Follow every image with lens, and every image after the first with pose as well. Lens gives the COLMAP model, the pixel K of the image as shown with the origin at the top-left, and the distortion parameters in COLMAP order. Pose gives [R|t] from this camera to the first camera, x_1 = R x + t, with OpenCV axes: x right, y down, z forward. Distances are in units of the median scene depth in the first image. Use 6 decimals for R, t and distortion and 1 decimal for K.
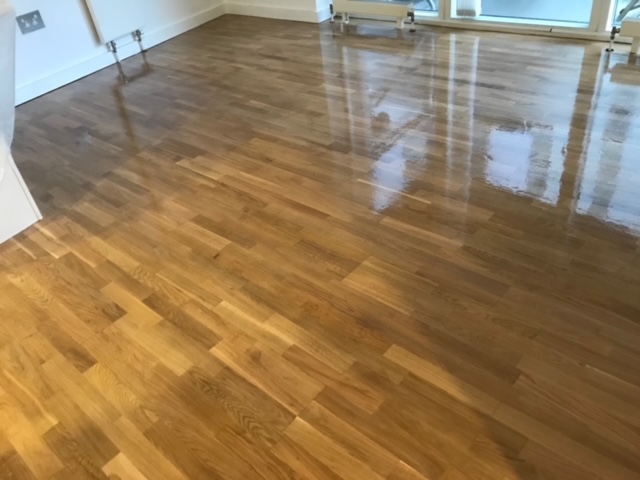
lens RADIAL K [[540.8, 0, 320.0], [0, 540.8, 240.0], [0, 0, 1]] dist [0.015726, 0.013626]
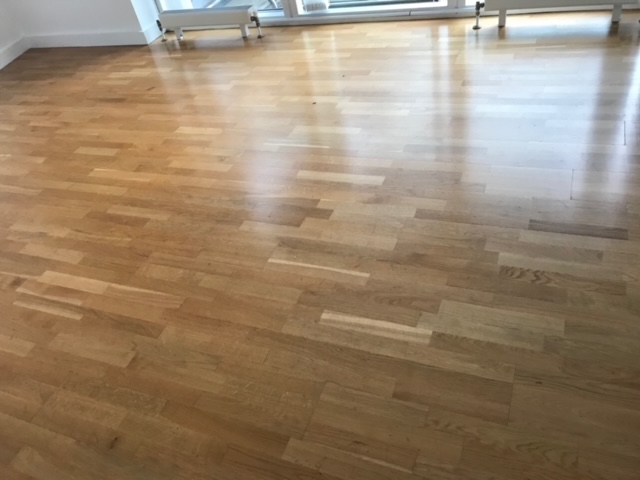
lens RADIAL K [[540.8, 0, 320.0], [0, 540.8, 240.0], [0, 0, 1]] dist [0.015726, 0.013626]
pose [[0.942515, -0.260818, 0.208899, -0.008592], [0.254597, 0.965388, 0.056627, -0.093507], [-0.216438, -0.000187, 0.976296, 0.122488]]
